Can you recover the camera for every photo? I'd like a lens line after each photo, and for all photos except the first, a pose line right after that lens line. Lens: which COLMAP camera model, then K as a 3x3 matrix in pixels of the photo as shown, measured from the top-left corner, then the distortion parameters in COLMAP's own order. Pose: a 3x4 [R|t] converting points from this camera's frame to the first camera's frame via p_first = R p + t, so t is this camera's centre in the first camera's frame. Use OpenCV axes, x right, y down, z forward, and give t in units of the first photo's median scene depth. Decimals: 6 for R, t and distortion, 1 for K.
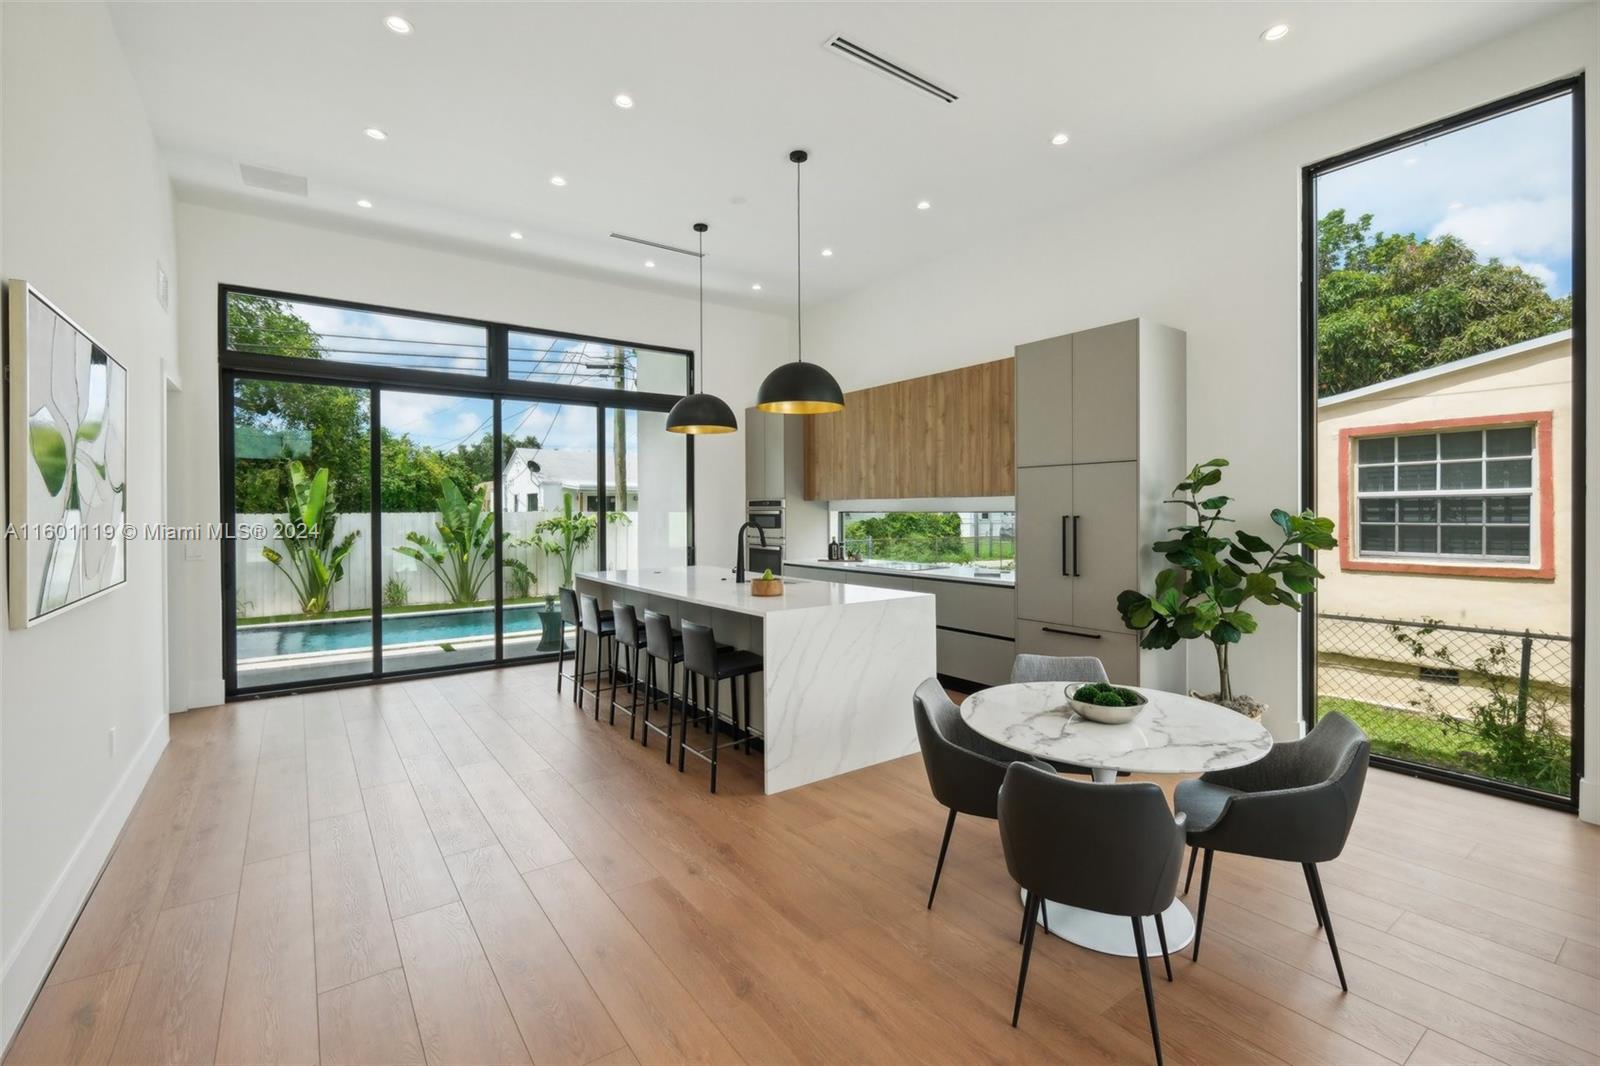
lens RADIAL K [[703.0, 0, 797.3], [0, 703.0, 518.1], [0, 0, 1]] dist [-0.001375, -0.000169]
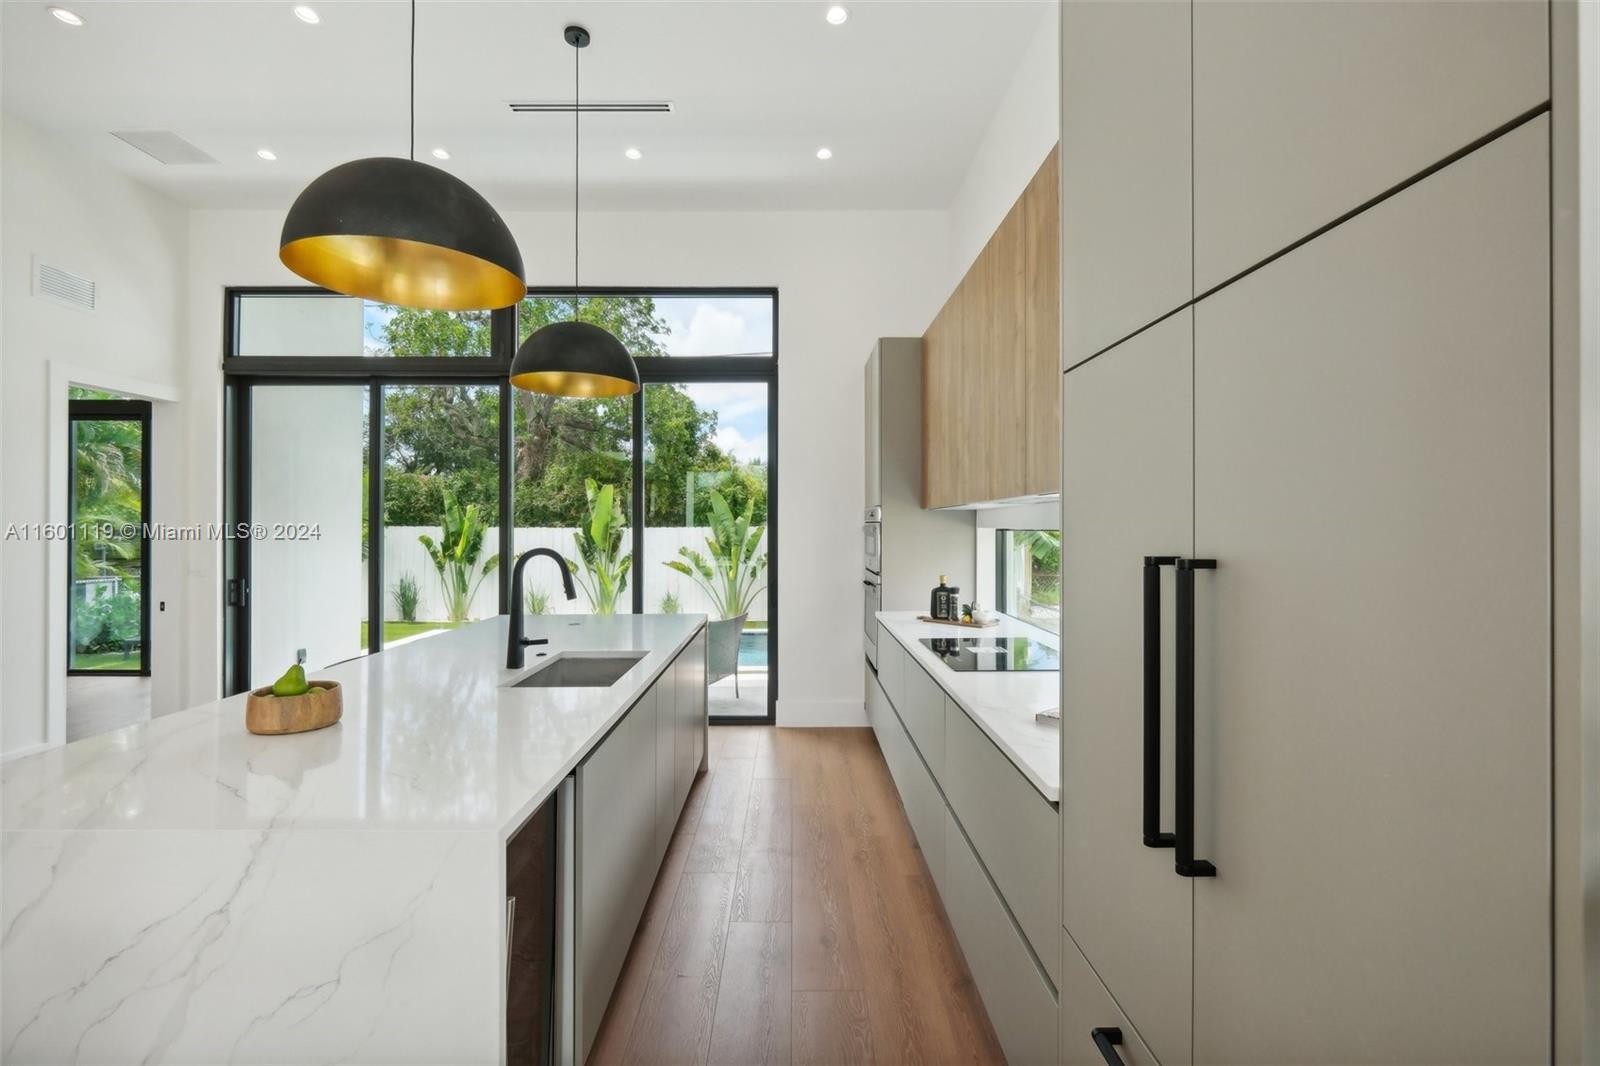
lens RADIAL K [[702.0, 0, 797.6], [0, 702.0, 523.5], [0, 0, 1]] dist [-0.000620, 0.000208]
pose [[0.815844, 0.001300, -0.578270, 0.309651], [-0.009326, 0.999897, -0.010910, -0.007233], [0.578196, 0.014294, 0.815772, 0.574502]]
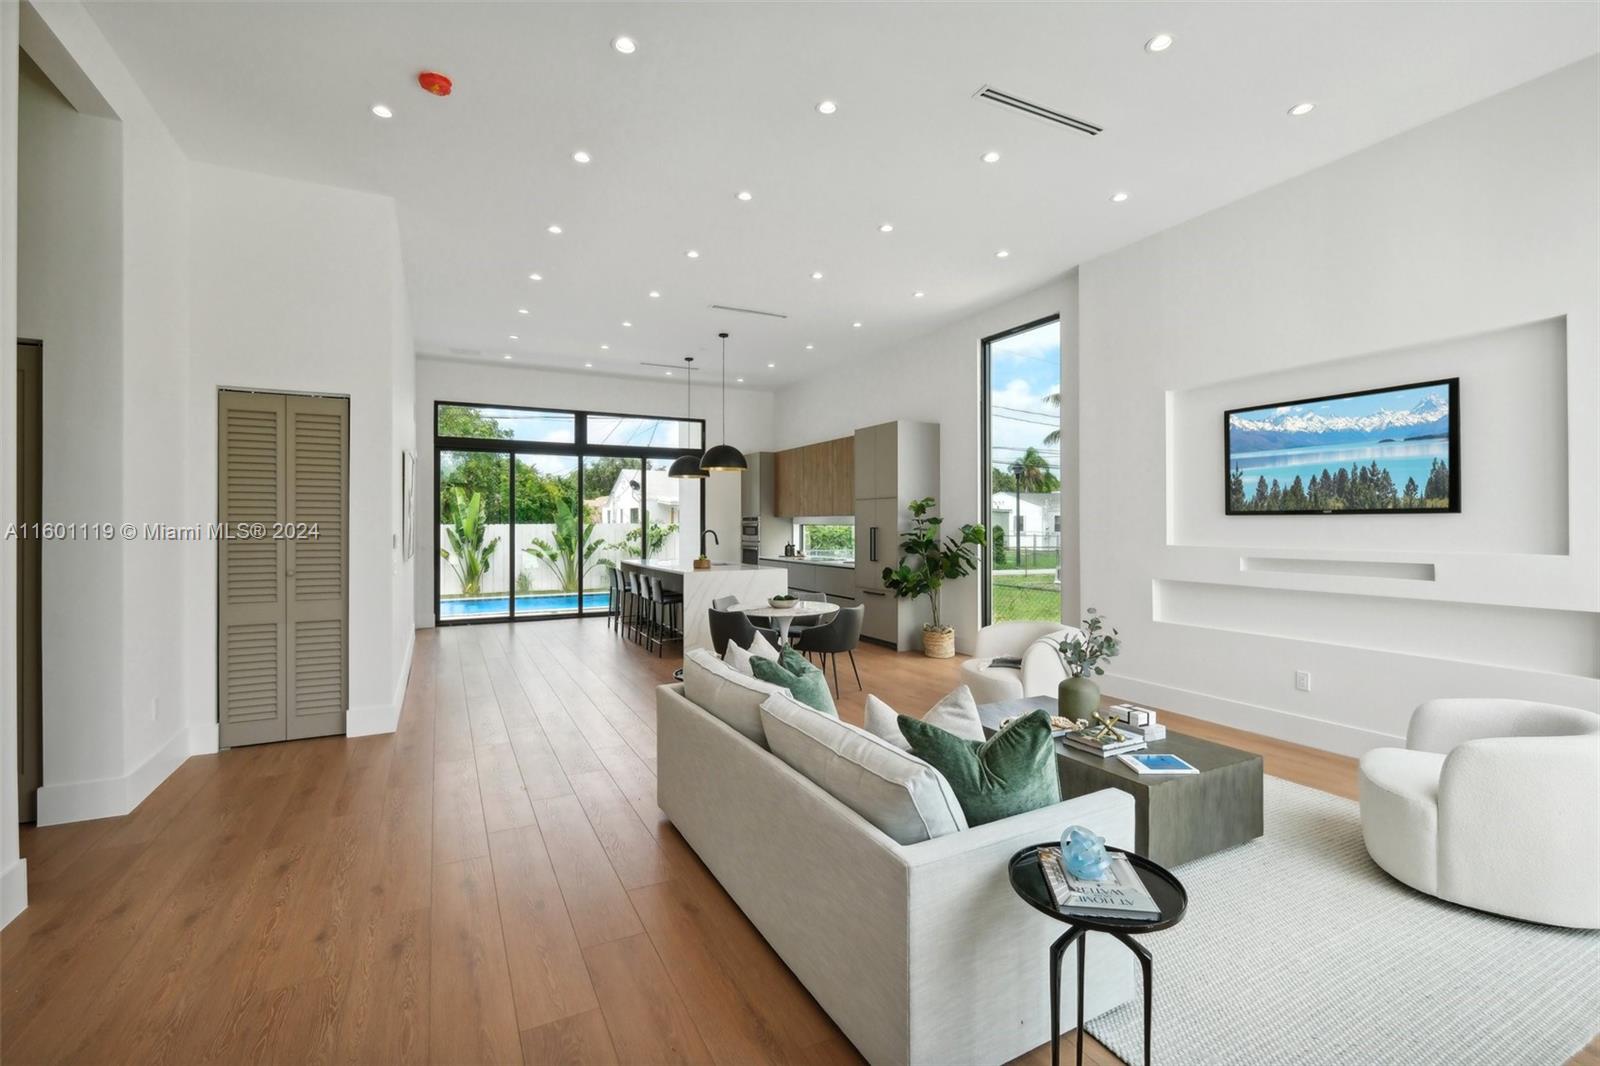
lens RADIAL K [[700.4, 0, 801.1], [0, 700.4, 520.4], [0, 0, 1]] dist [-0.000320, 0.000010]
pose [[0.989179, 0.002860, -0.146686, 0.346934], [-0.004907, 0.999896, -0.013595, 0.002639], [0.146631, 0.014168, 0.989090, -0.584165]]
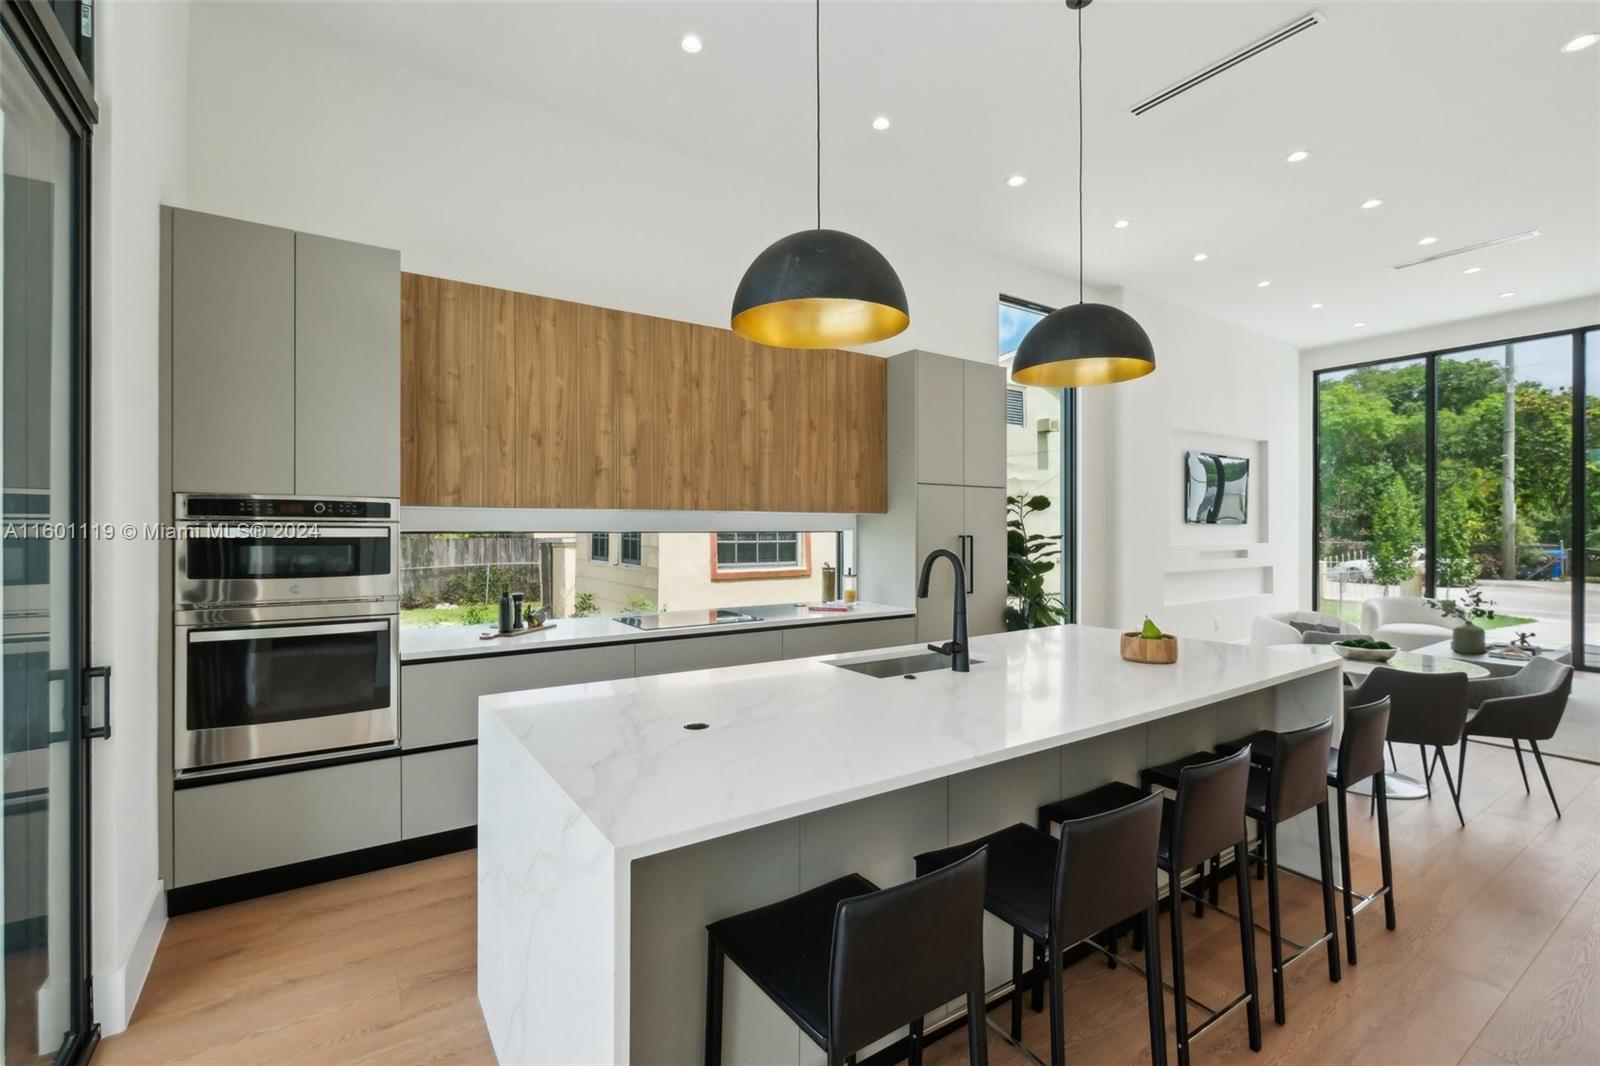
lens RADIAL K [[717.4, 0, 800.0], [0, 717.4, 533.0], [0, 0, 1]] dist [-0.000317, 0.000175]
pose [[0.027483, -0.000042, 0.999622, -0.494682], [0.009420, 0.999956, -0.000217, -0.007011], [-0.999578, 0.009422, 0.027482, 0.900447]]
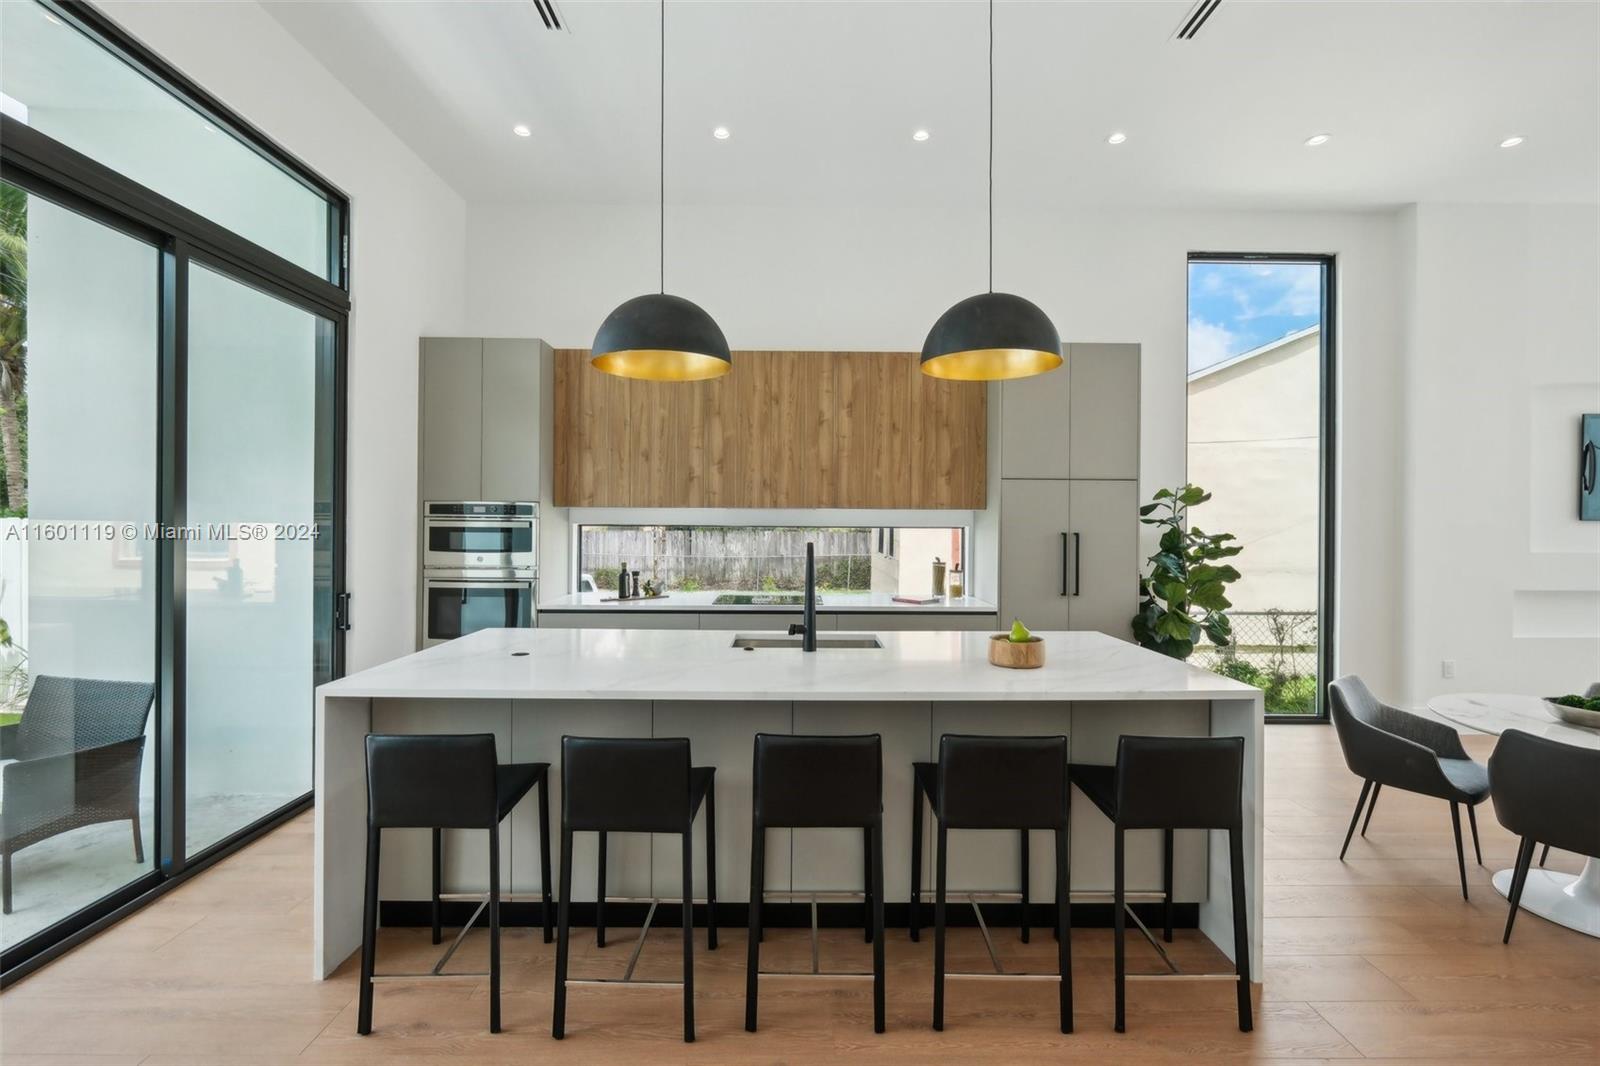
lens RADIAL K [[707.7, 0, 795.0], [0, 707.7, 526.5], [0, 0, 1]] dist [-0.000364, 0.000120]
pose [[0.581543, 0.005957, 0.813494, -0.454107], [-0.001738, 0.999980, -0.006081, -0.004076], [-0.813514, 0.002122, 0.581542, 0.553009]]
